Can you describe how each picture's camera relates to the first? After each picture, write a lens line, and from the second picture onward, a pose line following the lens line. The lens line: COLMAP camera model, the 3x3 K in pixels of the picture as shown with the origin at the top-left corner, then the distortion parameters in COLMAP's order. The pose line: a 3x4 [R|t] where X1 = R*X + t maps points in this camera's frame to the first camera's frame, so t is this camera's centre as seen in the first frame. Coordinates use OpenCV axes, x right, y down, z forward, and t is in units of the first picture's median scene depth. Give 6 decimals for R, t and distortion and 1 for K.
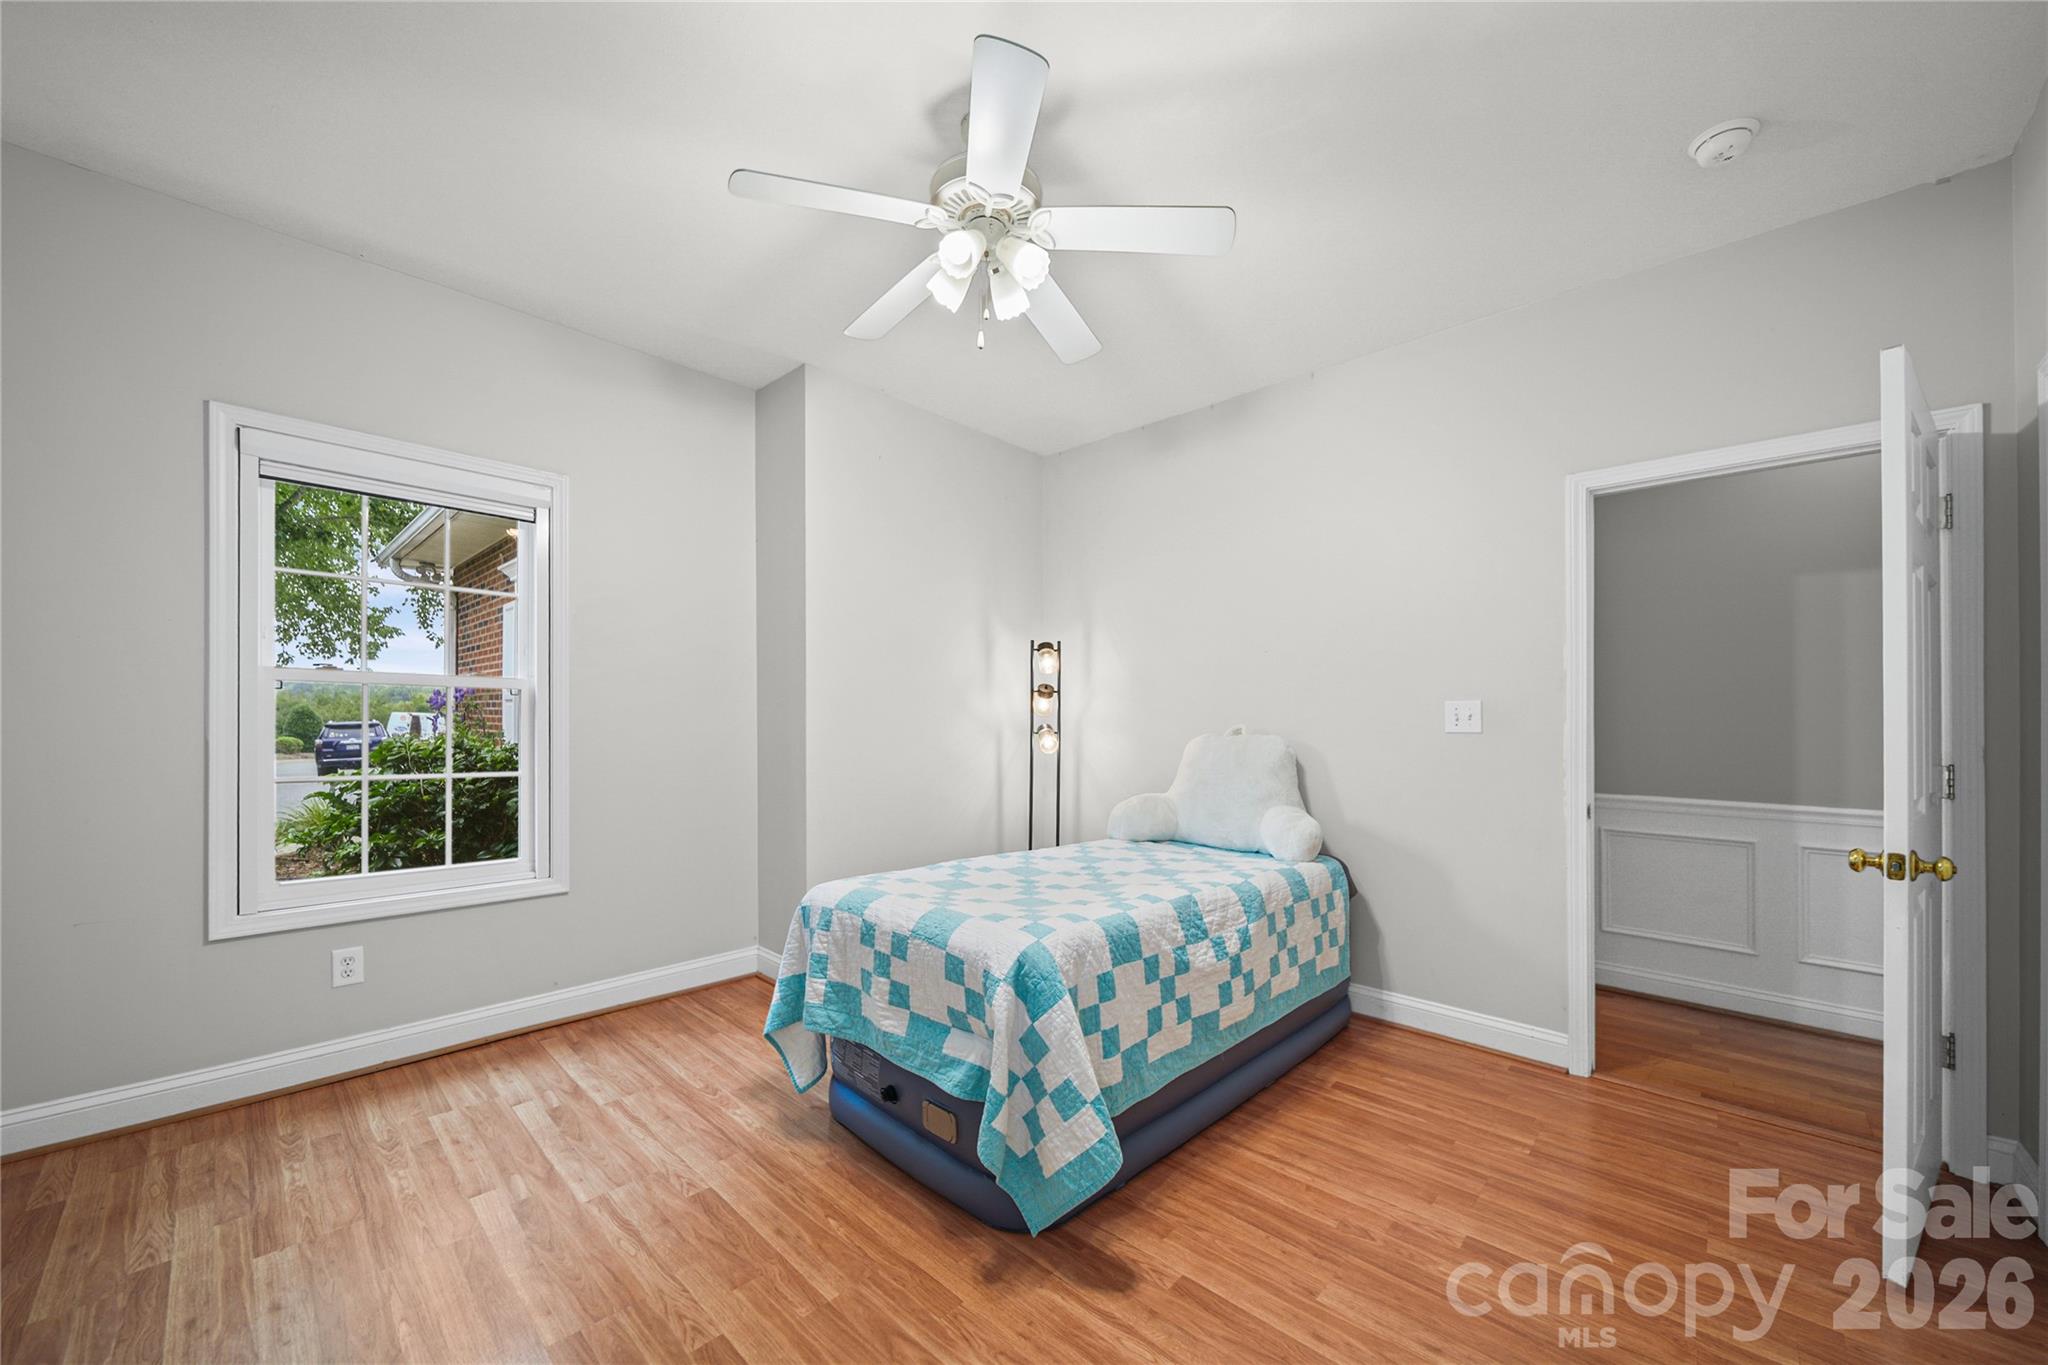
lens RADIAL K [[741.8, 0, 1022.2], [0, 741.8, 700.2], [0, 0, 1]] dist [-0.002580, -0.000420]
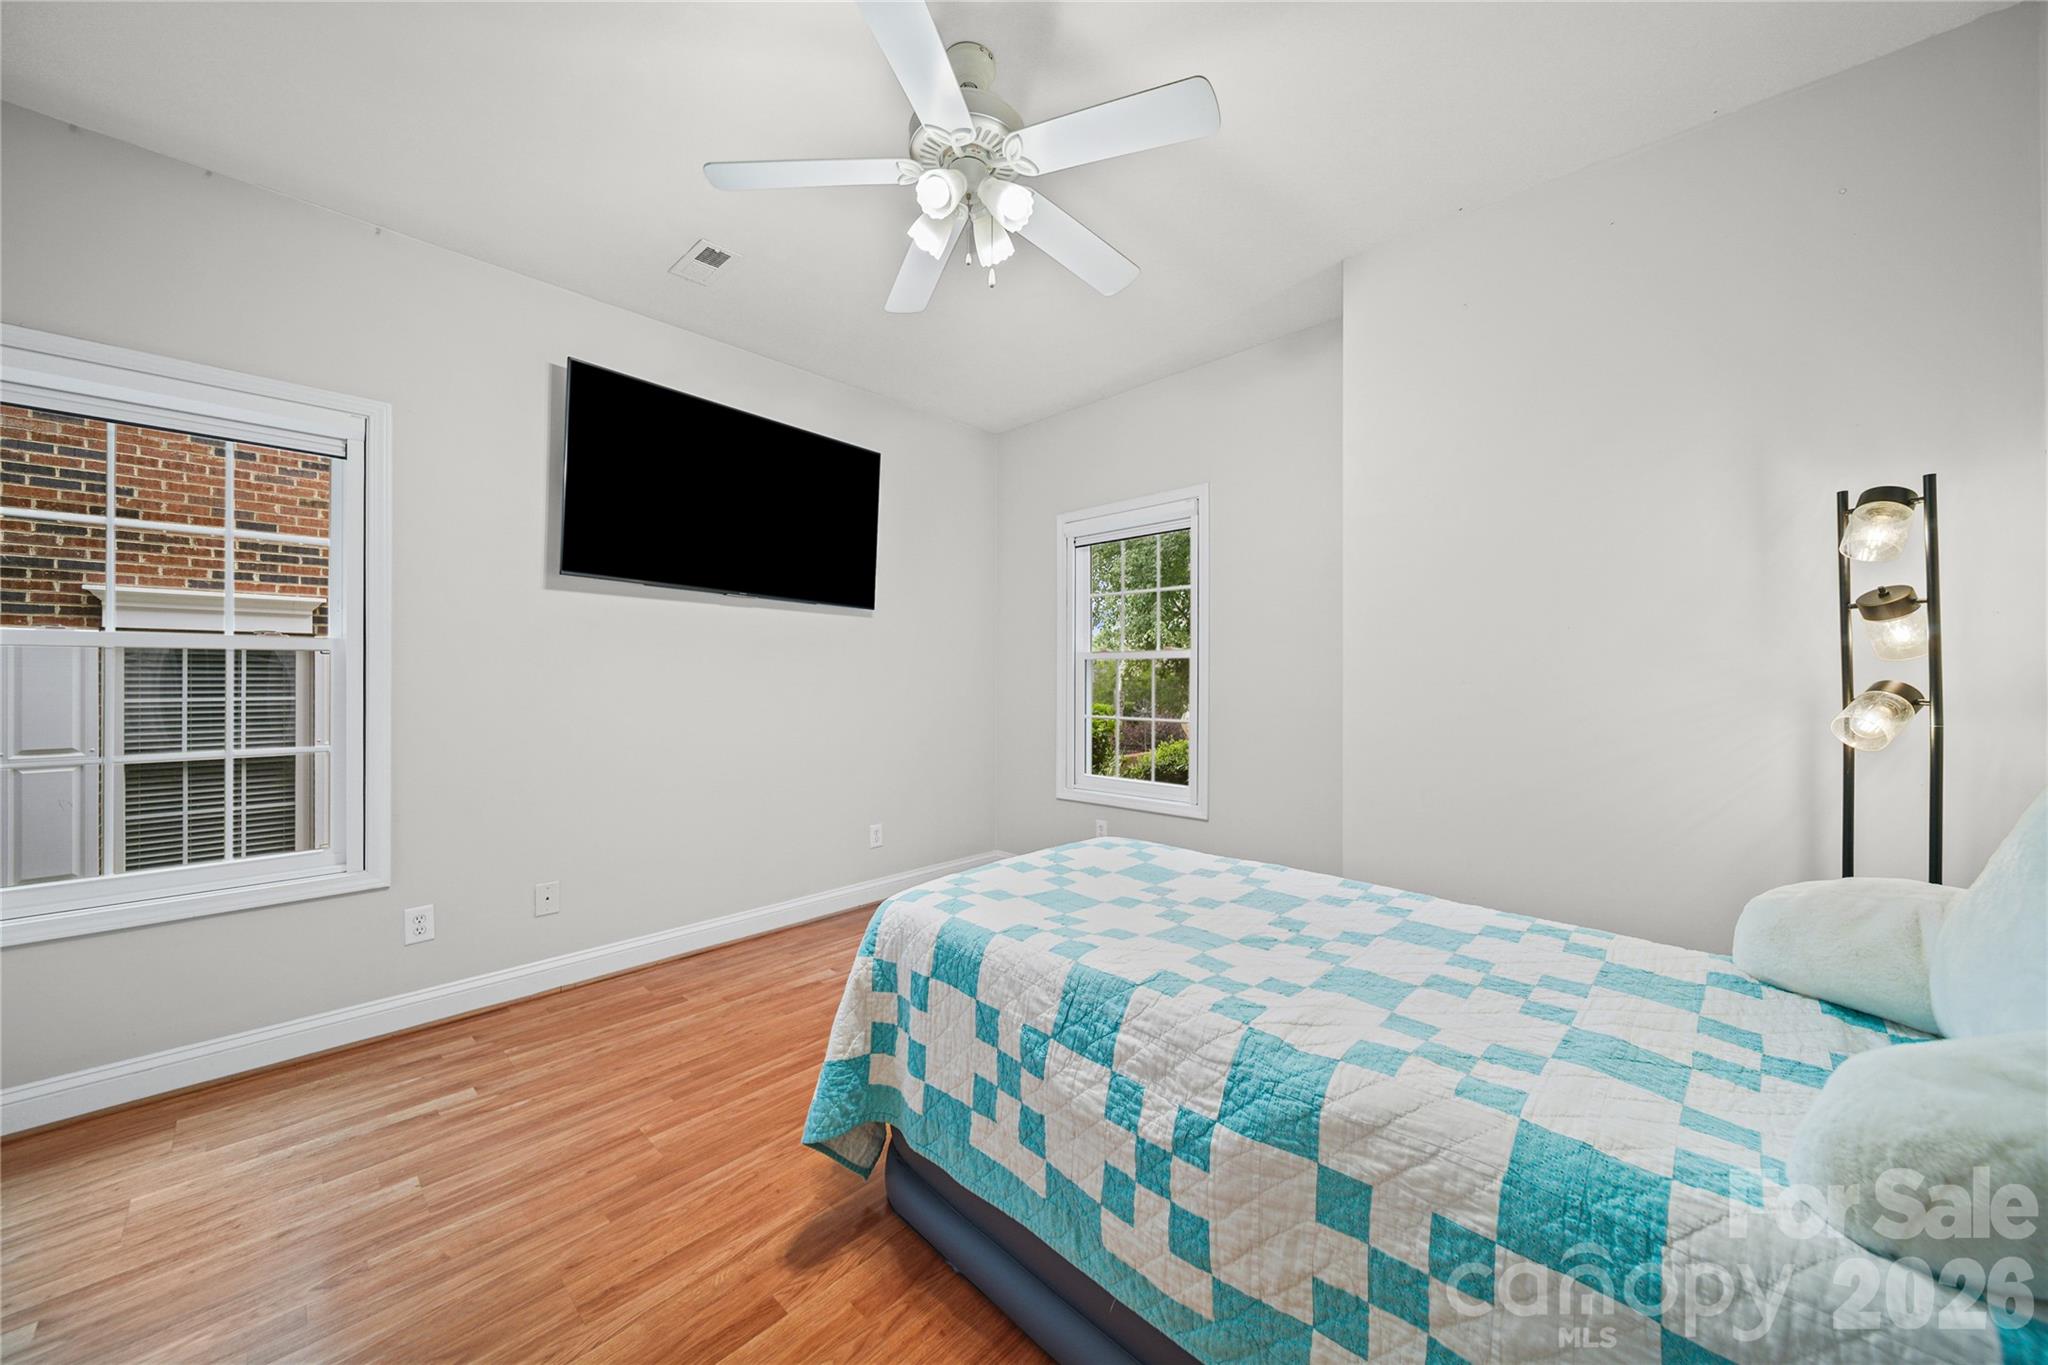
lens RADIAL K [[741.8, 0, 1032.2], [0, 741.8, 664.9], [0, 0, 1]] dist [-0.002580, -0.000420]
pose [[0.018314, -0.020234, -0.999628, 0.817413], [0.025146, 0.999488, -0.019771, 0.033958], [0.999516, -0.024775, 0.018814, 0.957341]]
